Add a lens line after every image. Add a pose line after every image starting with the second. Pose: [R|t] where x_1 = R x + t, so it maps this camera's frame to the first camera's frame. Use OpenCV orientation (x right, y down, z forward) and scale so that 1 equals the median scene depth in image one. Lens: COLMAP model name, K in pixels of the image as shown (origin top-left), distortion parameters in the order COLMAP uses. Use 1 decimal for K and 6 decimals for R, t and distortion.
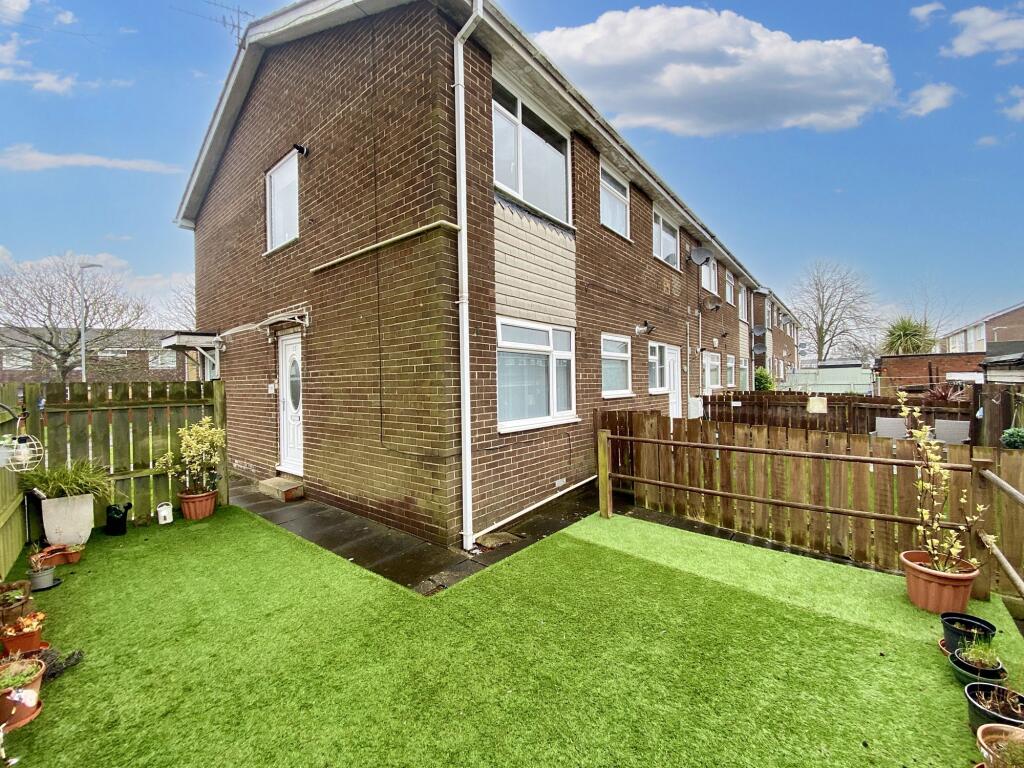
lens RADIAL K [[414.3, 0, 511.5], [0, 414.3, 385.5], [0, 0, 1]] dist [-0.020326, -0.006724]
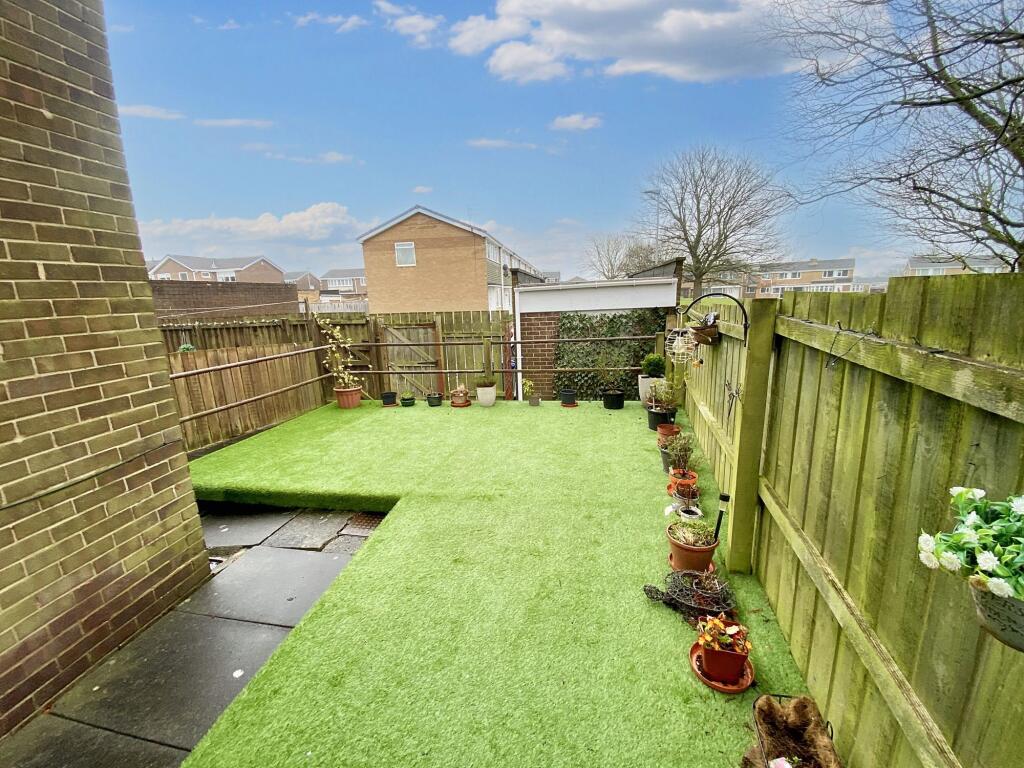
lens RADIAL K [[414.3, 0, 510.1], [0, 414.3, 382.8], [0, 0, 1]] dist [-0.020326, -0.006724]
pose [[-0.485610, -0.147184, 0.861696, -0.601154], [0.043307, 0.980463, 0.191876, 0.007970], [-0.873102, 0.130495, -0.469749, 0.608826]]
